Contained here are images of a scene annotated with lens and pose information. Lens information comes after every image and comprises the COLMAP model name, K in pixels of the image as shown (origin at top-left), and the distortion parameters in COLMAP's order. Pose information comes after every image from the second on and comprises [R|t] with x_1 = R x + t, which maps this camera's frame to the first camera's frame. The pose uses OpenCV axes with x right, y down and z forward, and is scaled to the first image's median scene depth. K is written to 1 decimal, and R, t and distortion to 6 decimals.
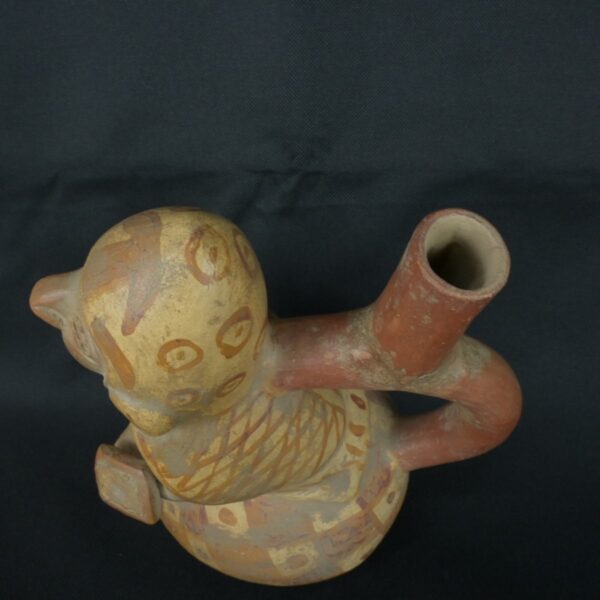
lens RADIAL K [[670.0, 0, 301.6], [0, 670.0, 298.7], [0, 0, 1]] dist [-0.008993, 0.000000]
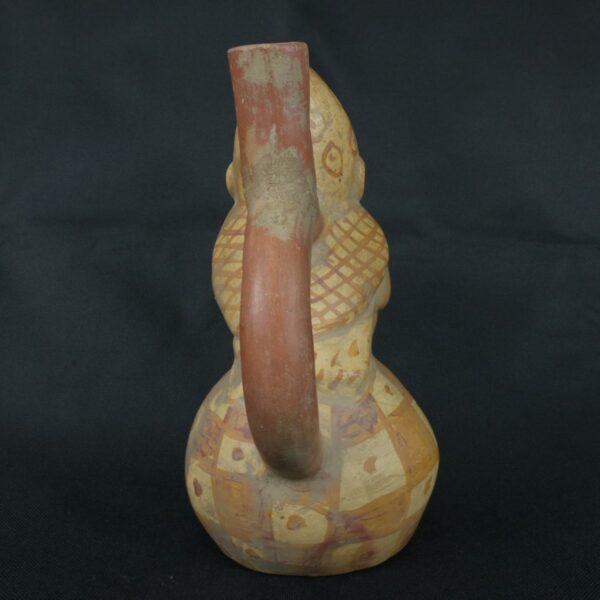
lens RADIAL K [[670.0, 0, 300.9], [0, 670.0, 300.3], [0, 0, 1]] dist [-0.008993, 0.000000]
pose [[-0.041398, 0.213932, -0.975971, 1.307209], [-0.827487, 0.540099, 0.153489, -0.044499], [0.559957, 0.813957, 0.154667, 0.963660]]
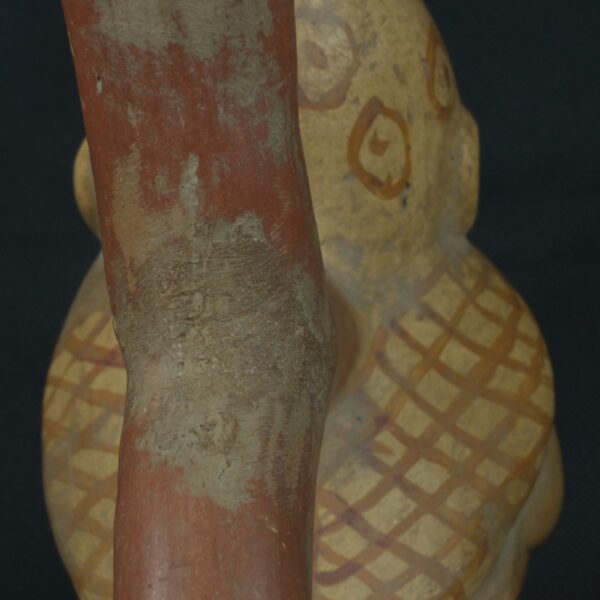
lens RADIAL K [[1945.7, 0, 298.5], [0, 1945.7, 298.9], [0, 0, 1]] dist [0.022186, 0.000000]
pose [[-0.058282, 0.264459, -0.962634, 1.244412], [-0.808282, 0.553433, 0.200978, -0.210763], [0.585904, 0.789793, 0.181502, 0.782210]]
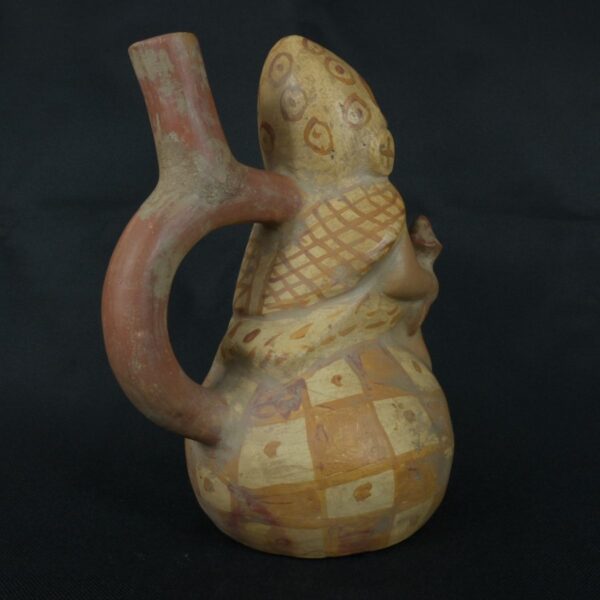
lens RADIAL K [[670.0, 0, 299.5], [0, 670.0, 300.9], [0, 0, 1]] dist [-0.008993, 0.000000]
pose [[-0.692925, 0.206118, -0.690919, 0.916761], [-0.546784, 0.474410, 0.689900, -0.774527], [0.469980, 0.855833, -0.216029, 1.519236]]
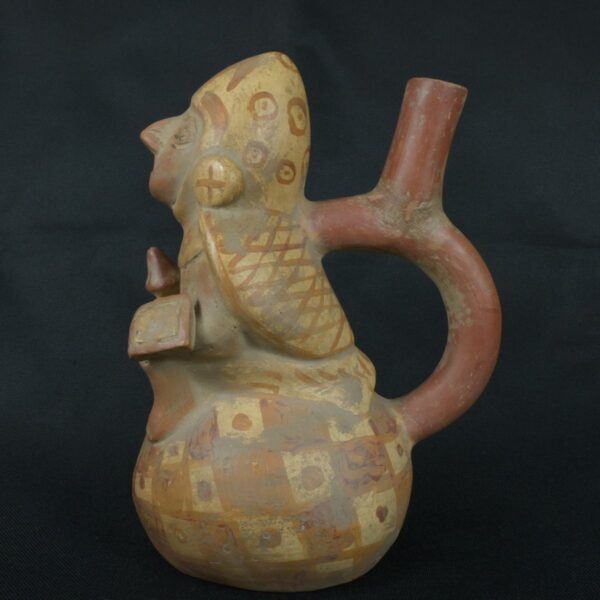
lens RADIAL K [[670.0, 0, 301.8], [0, 670.0, 301.6], [0, 0, 1]] dist [-0.008993, 0.000000]
pose [[0.991367, 0.077677, 0.105631, -0.174893], [0.026473, 0.670450, -0.741483, 1.162069], [-0.128416, 0.737878, 0.662605, 0.261871]]
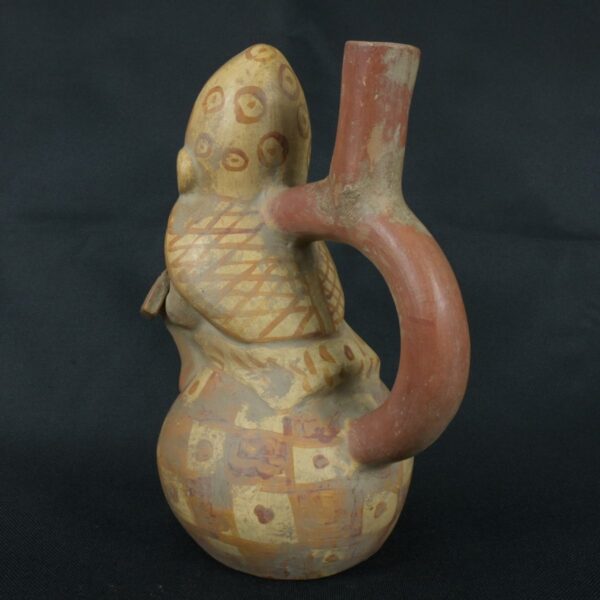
lens RADIAL K [[670.0, 0, 298.9], [0, 670.0, 300.8], [0, 0, 1]] dist [-0.008993, 0.000000]
pose [[0.683283, 0.187287, -0.705725, 0.926899], [-0.638260, 0.622623, -0.452731, 0.771959], [0.354610, 0.759780, 0.544965, 0.449043]]
